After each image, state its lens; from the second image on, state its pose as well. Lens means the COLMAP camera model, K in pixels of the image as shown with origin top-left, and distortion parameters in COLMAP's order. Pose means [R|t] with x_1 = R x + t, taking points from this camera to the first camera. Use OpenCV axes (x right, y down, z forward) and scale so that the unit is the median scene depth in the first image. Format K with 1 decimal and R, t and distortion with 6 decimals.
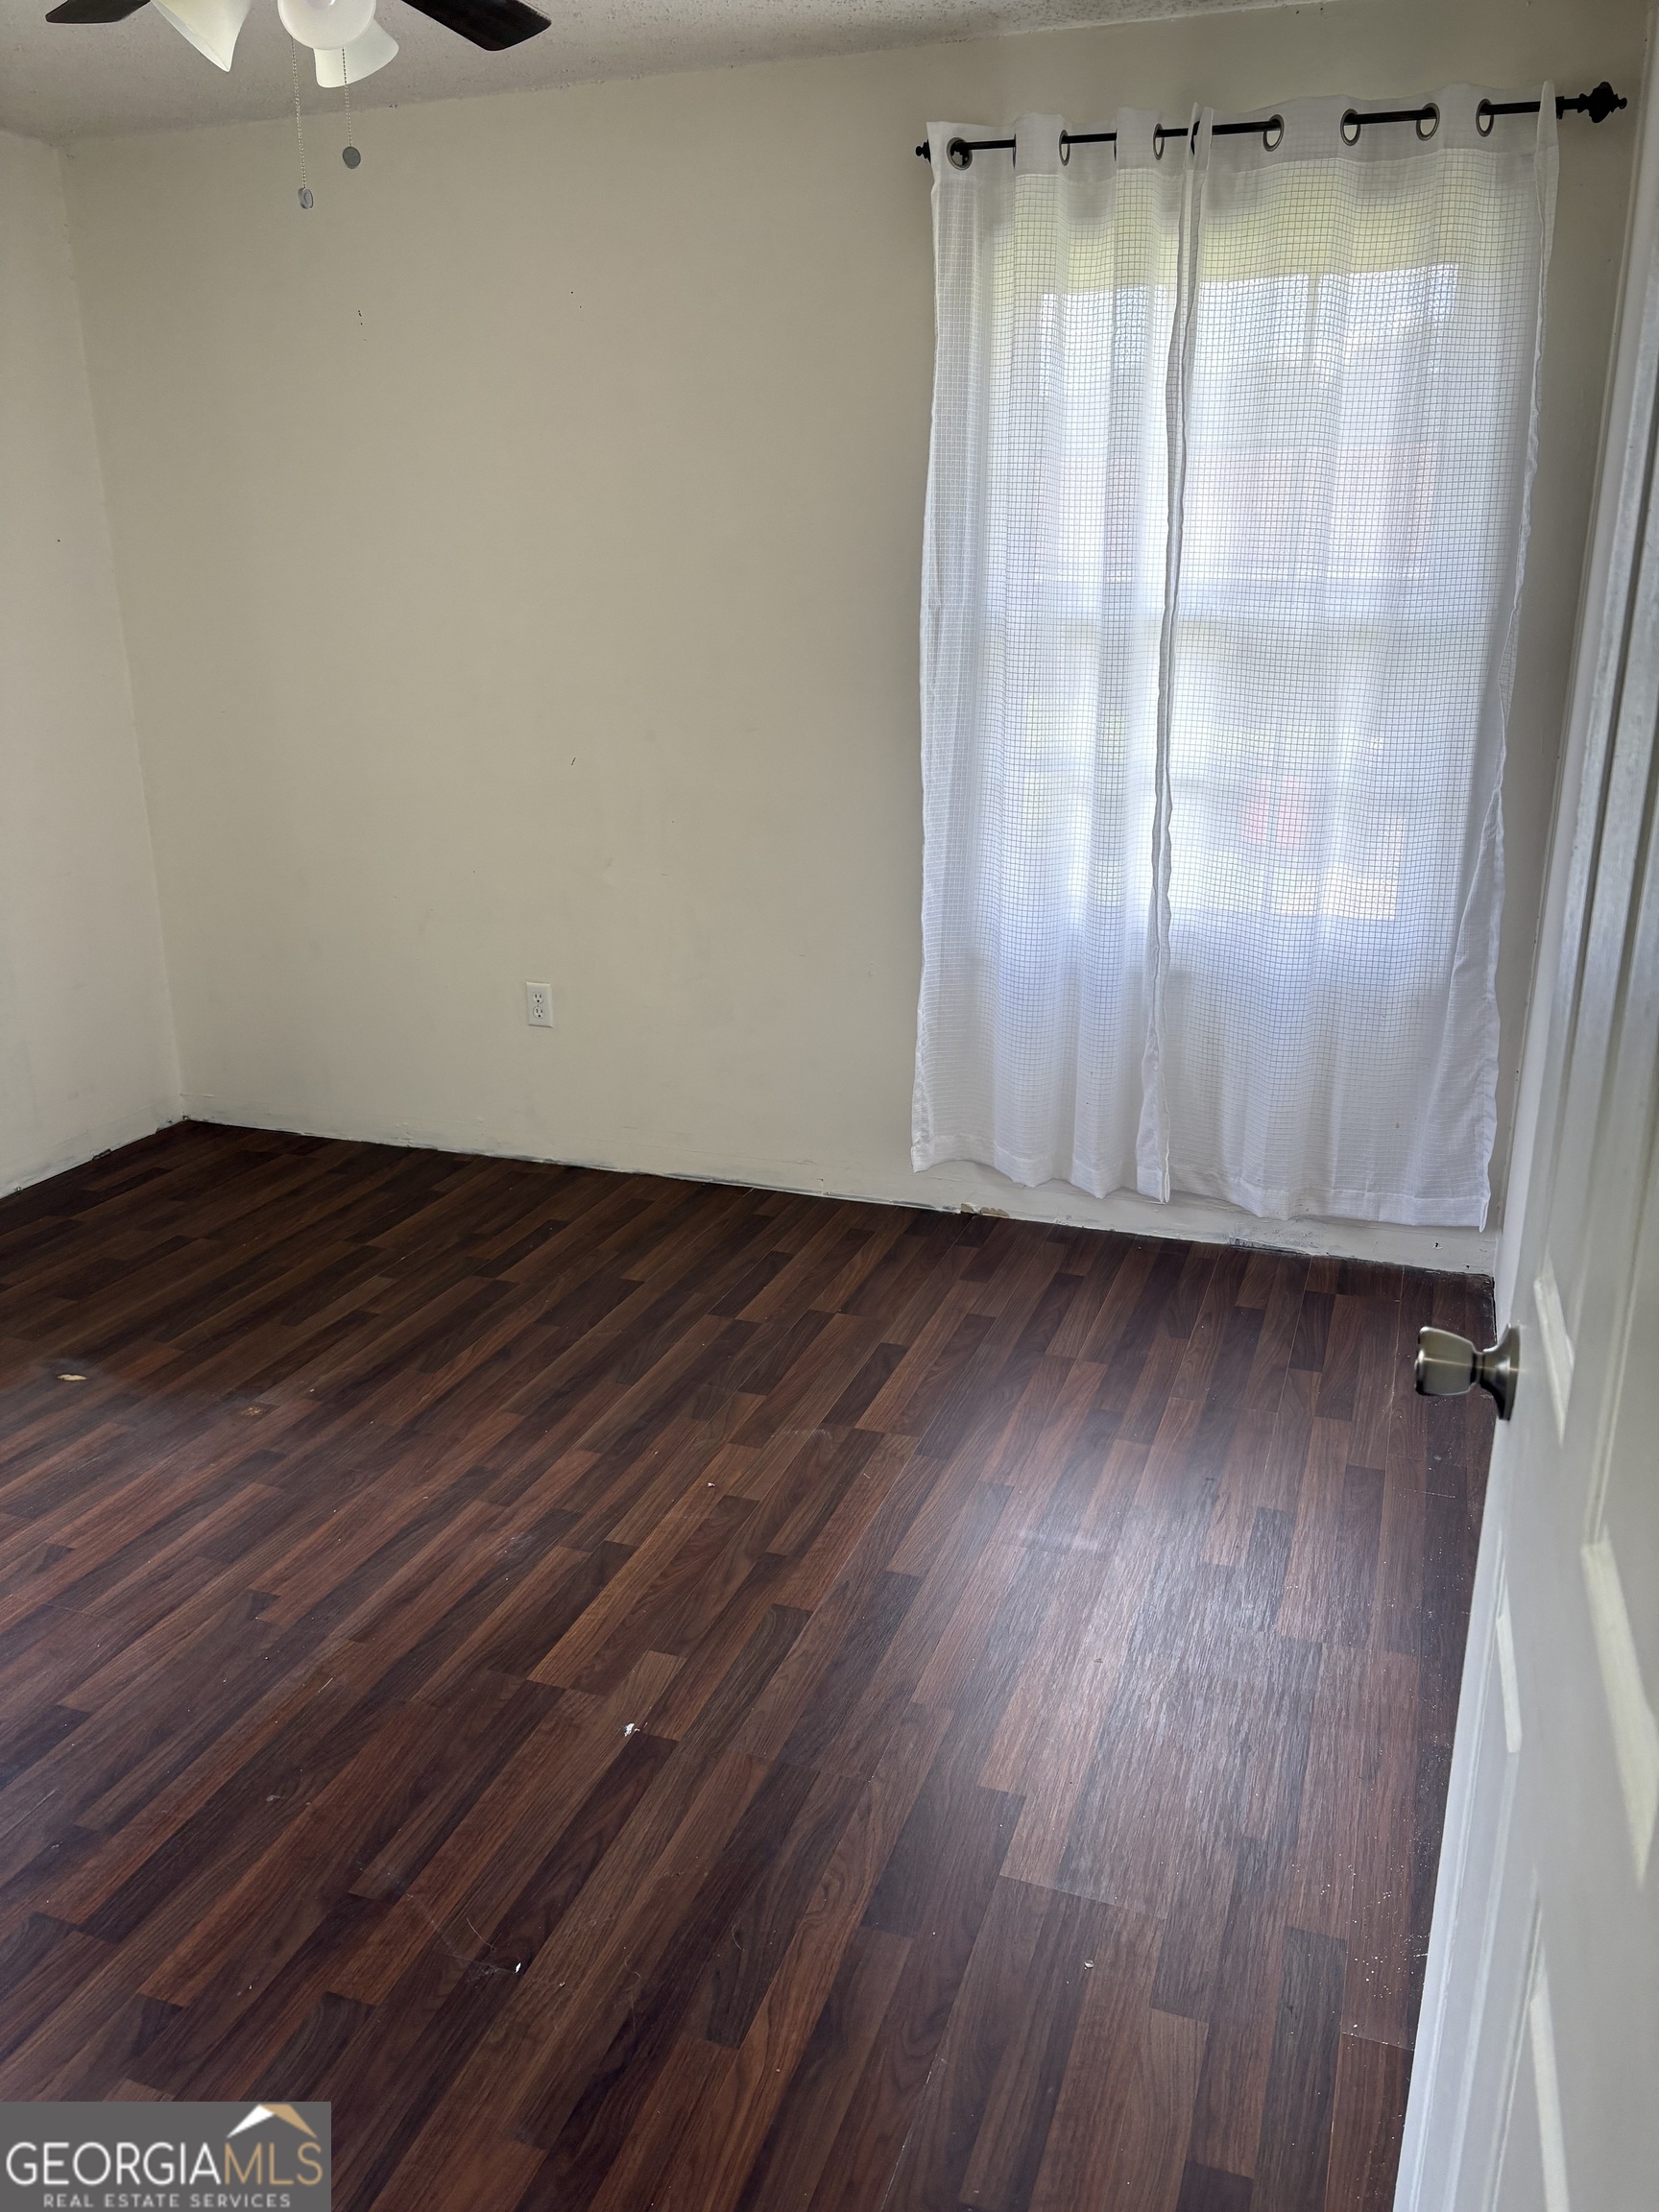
lens RADIAL K [[1652.2, 0, 829.1], [0, 1652.2, 1091.5], [0, 0, 1]] dist [0.023588, -0.031500]
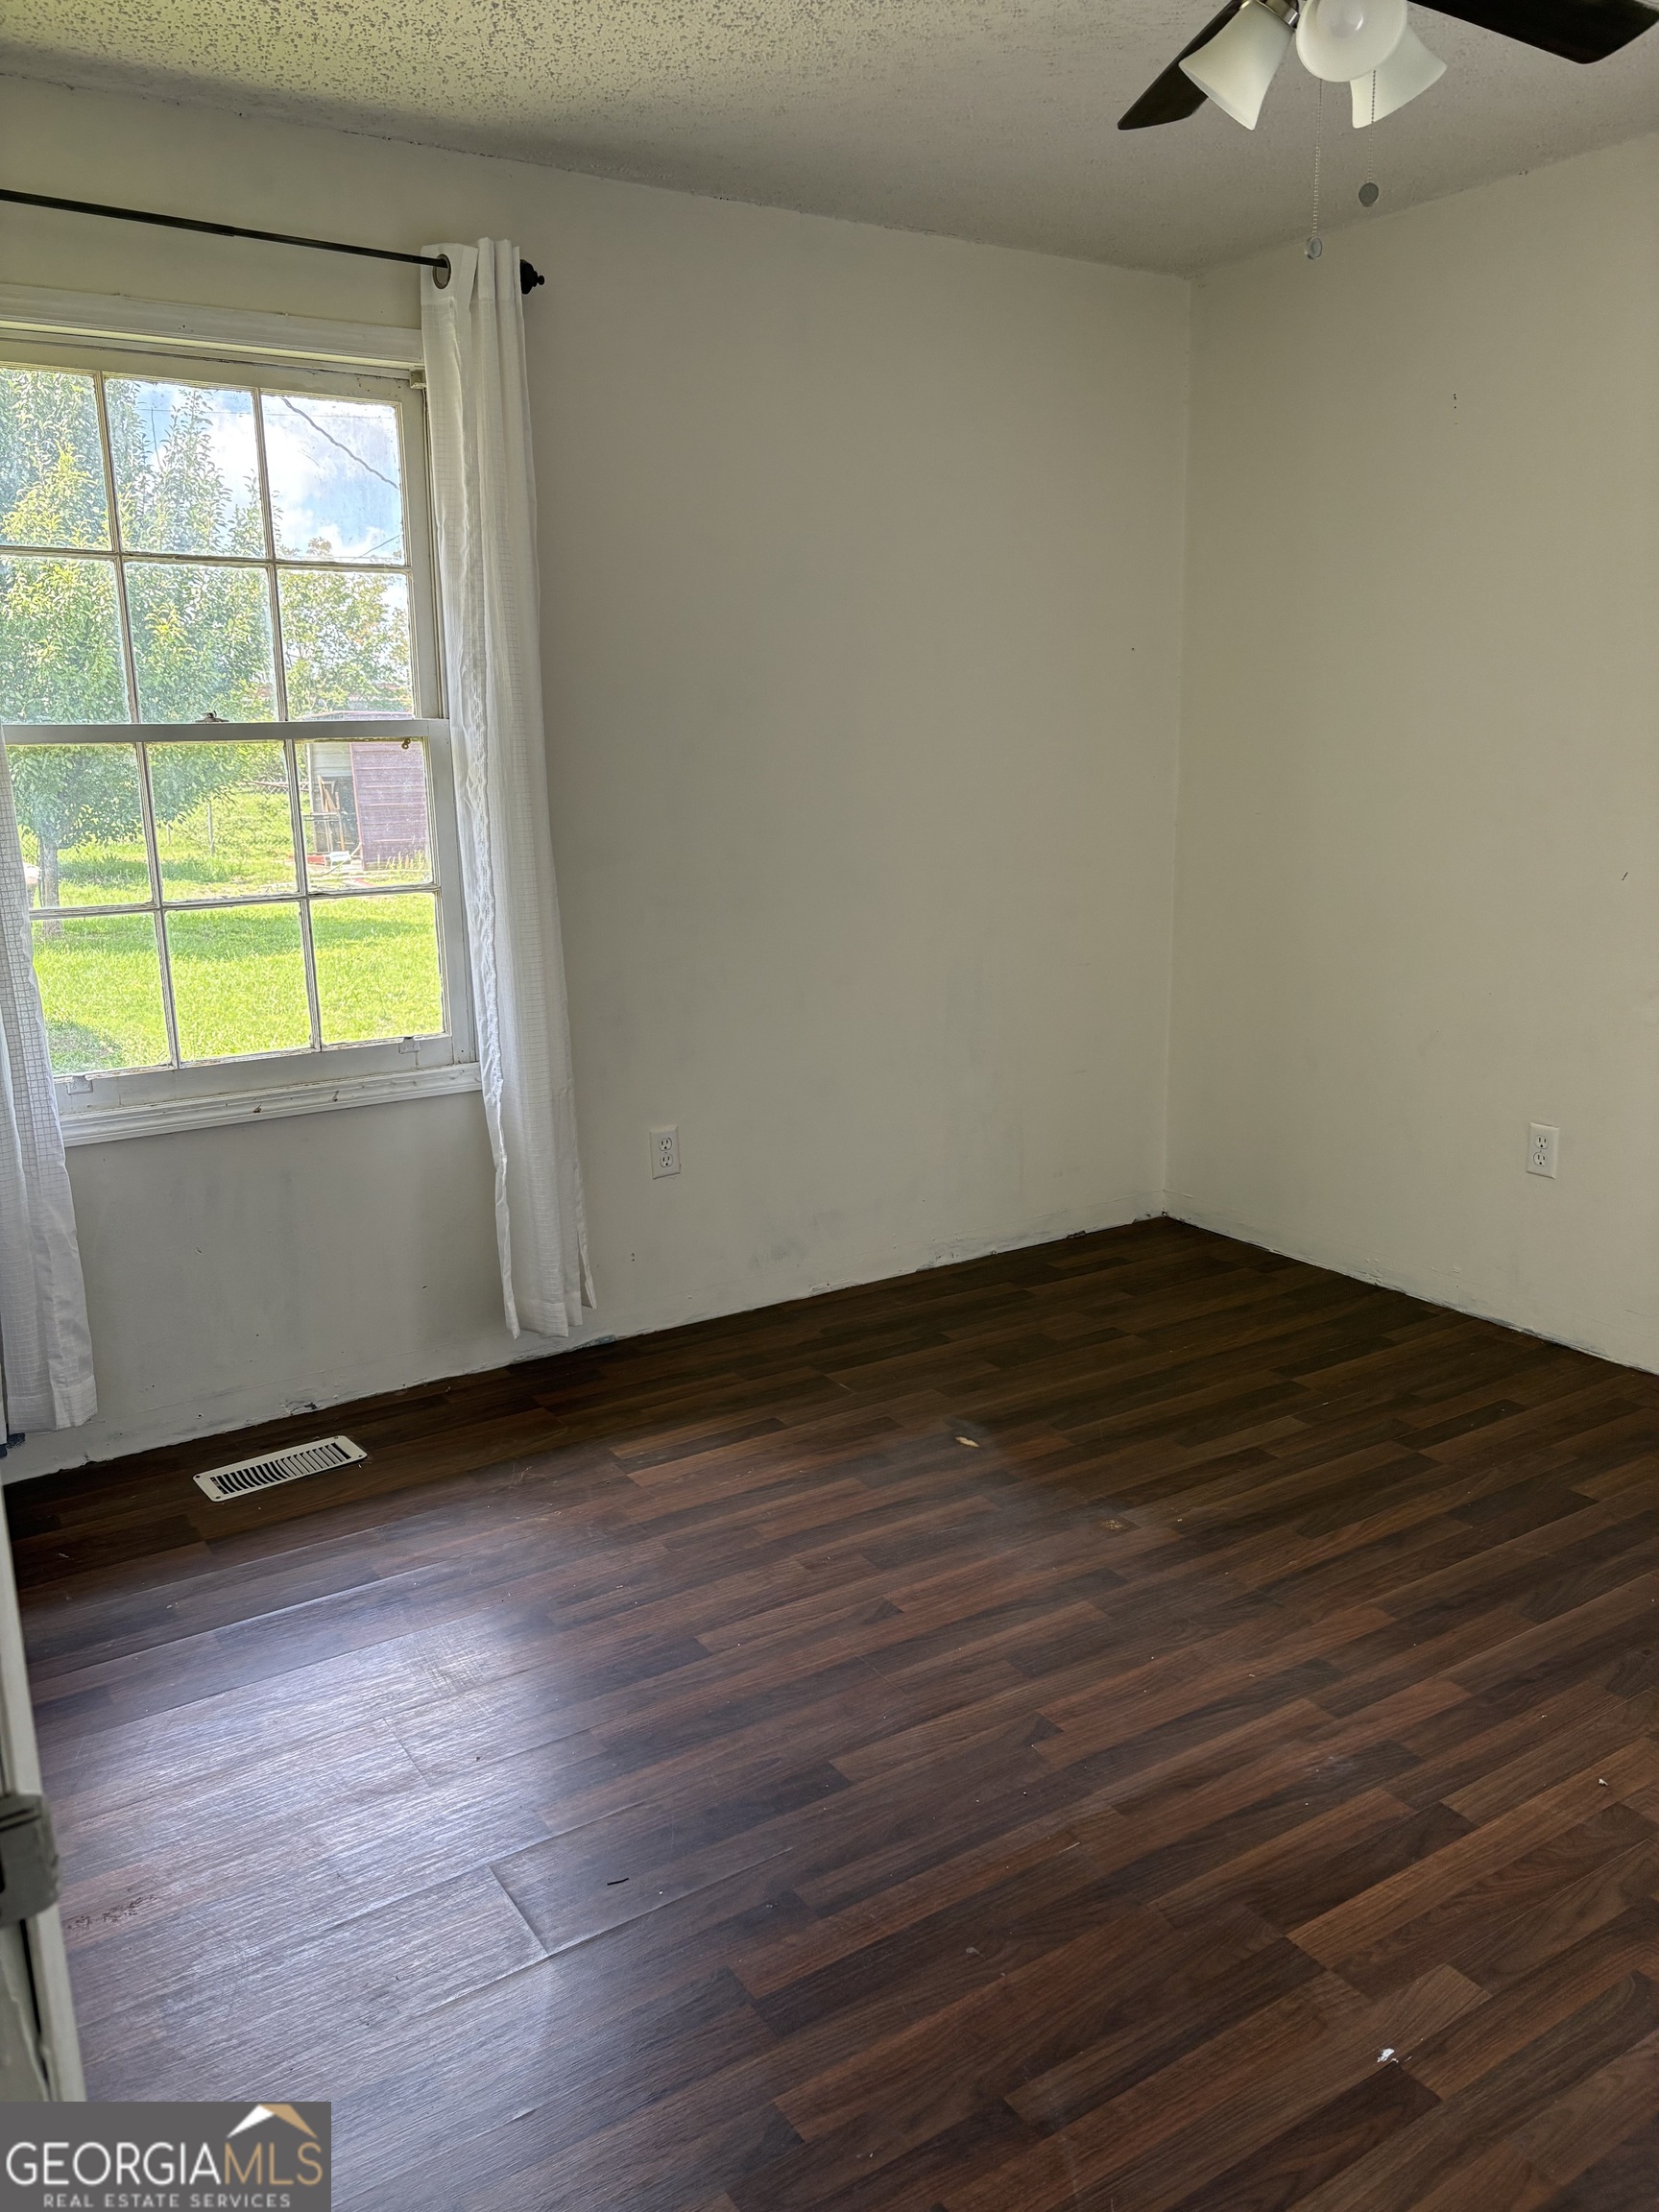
lens RADIAL K [[1652.2, 0, 840.3], [0, 1652.2, 1101.4], [0, 0, 1]] dist [0.023588, -0.031500]
pose [[0.796472, 0.126529, -0.591289, 0.080725], [-0.165723, 0.986097, -0.012217, -0.013236], [0.581522, 0.107721, 0.806367, 0.149540]]
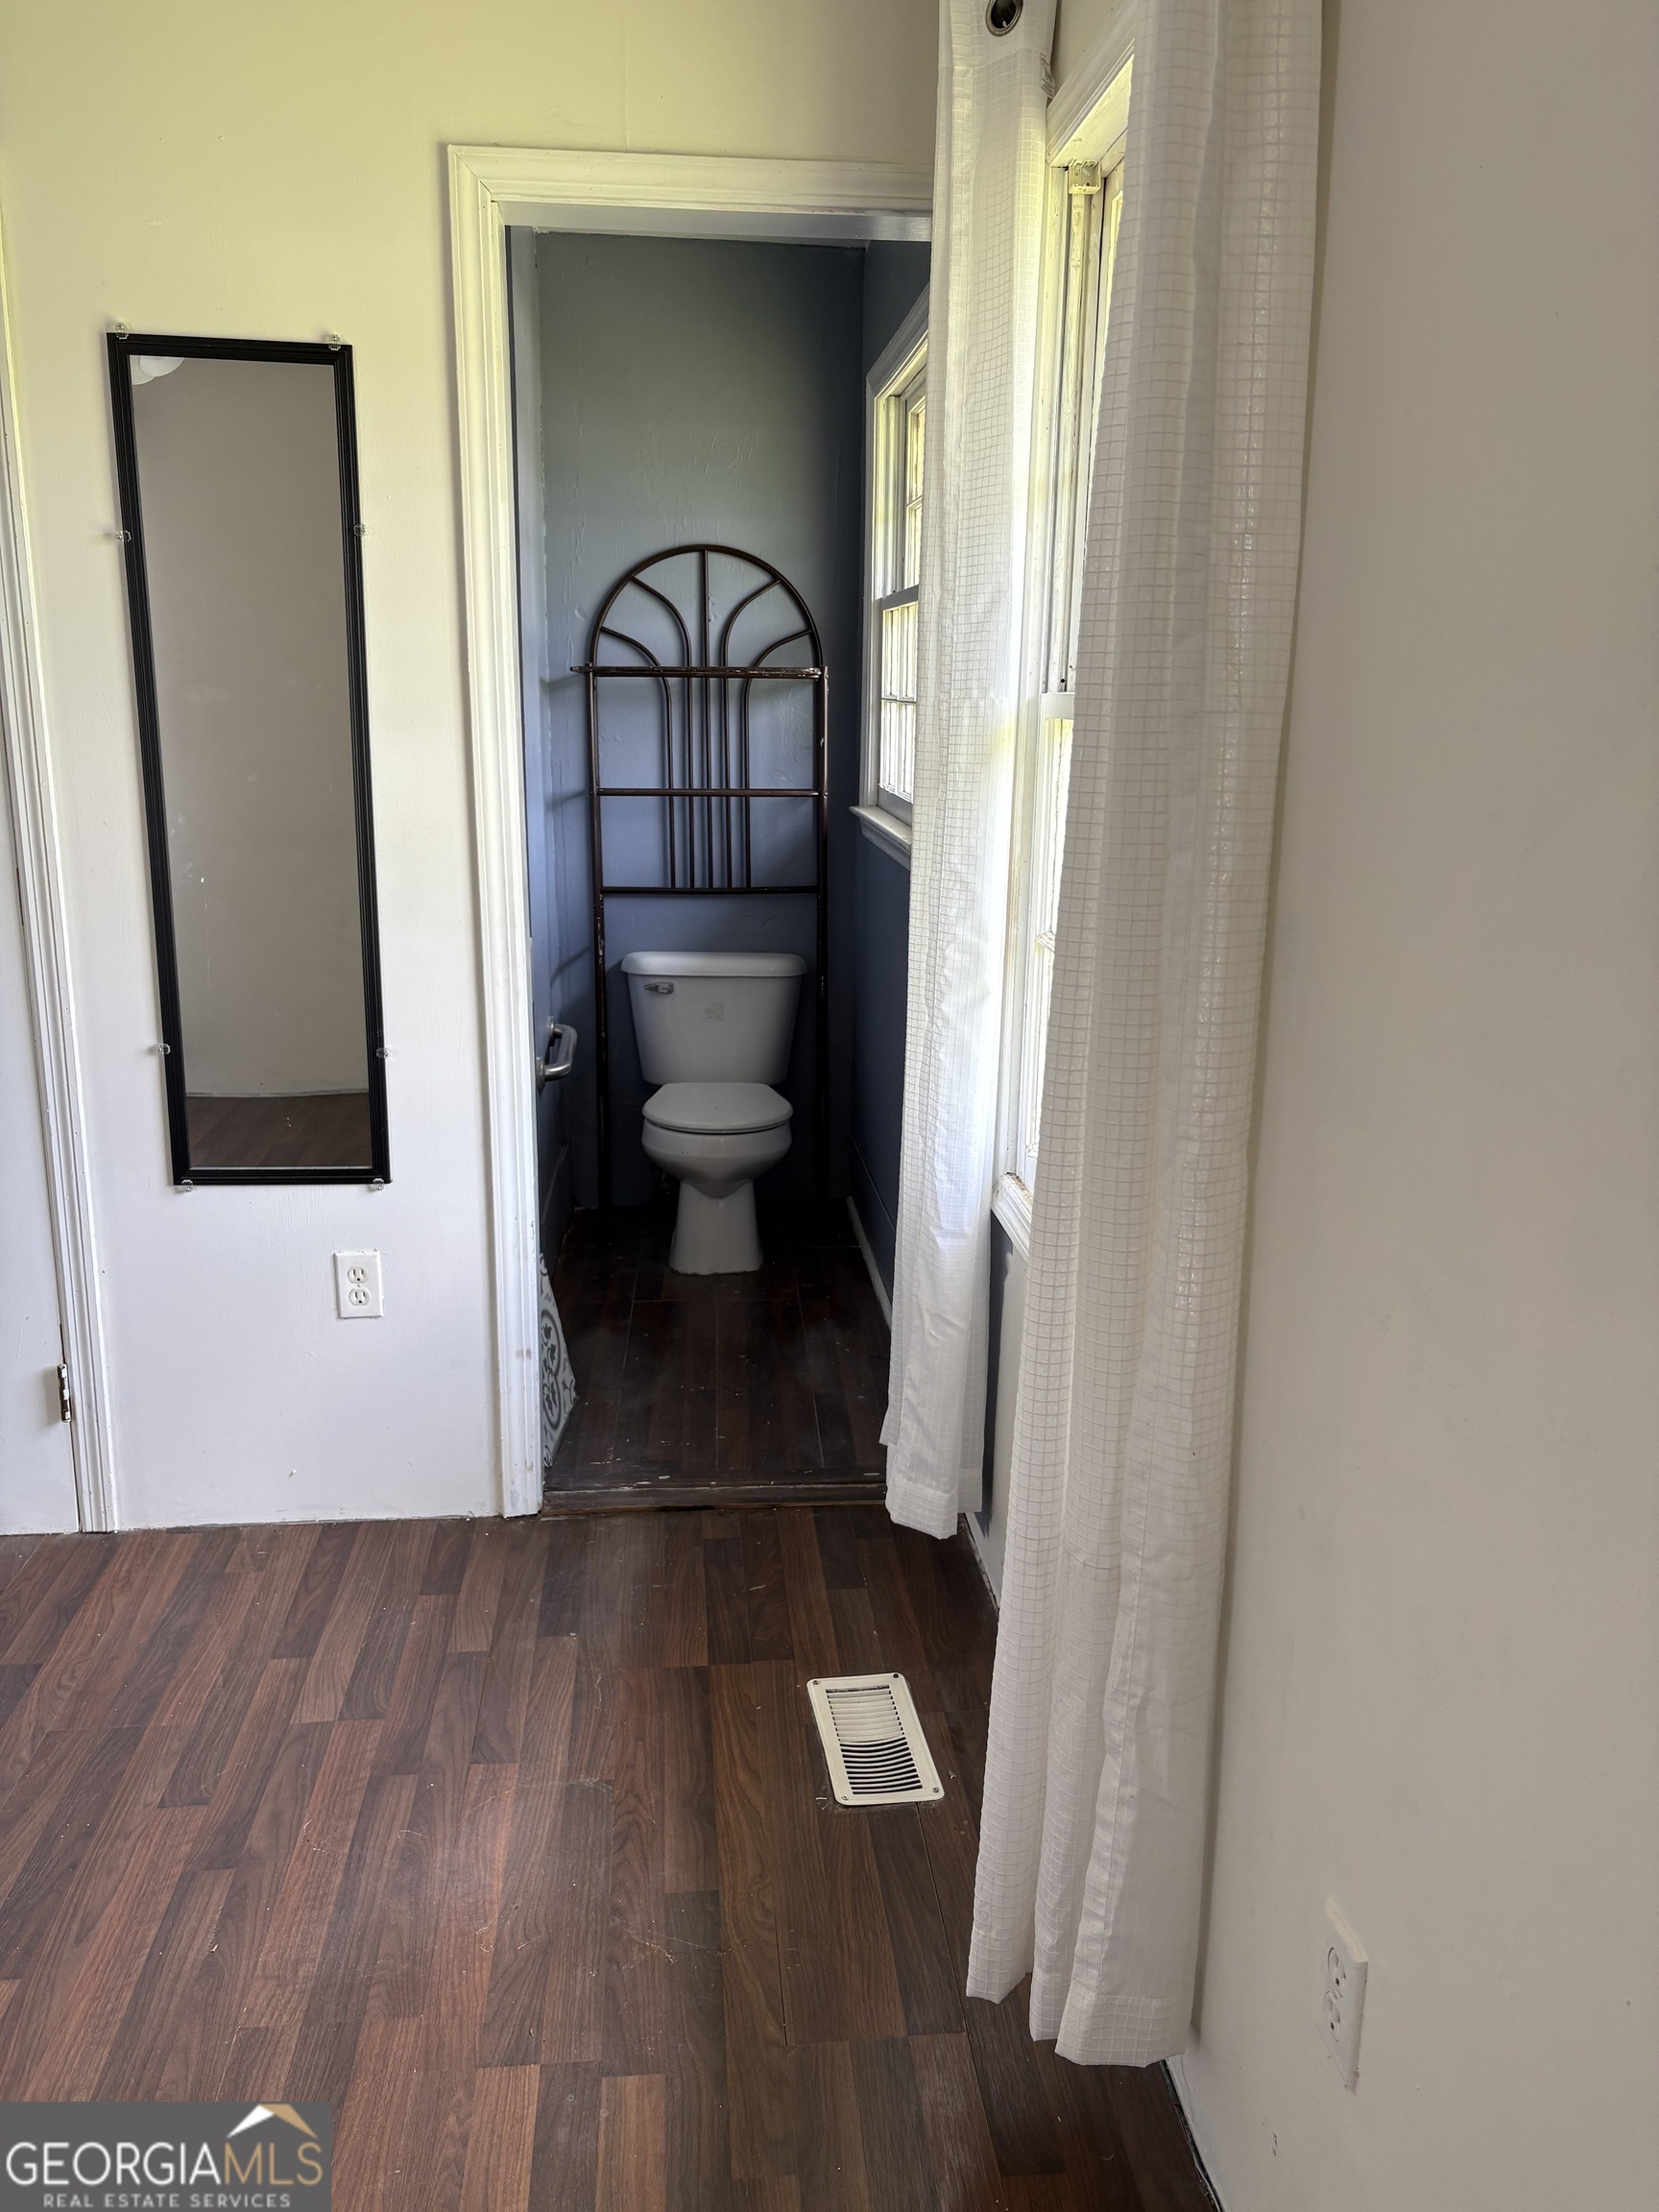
lens RADIAL K [[1652.2, 0, 850.4], [0, 1652.2, 1119.5], [0, 0, 1]] dist [0.023588, -0.031500]
pose [[-0.901375, 0.092762, -0.422988, -0.676962], [-0.142045, 0.859408, 0.491162, -0.455996], [0.409080, 0.502805, -0.761473, 1.597557]]
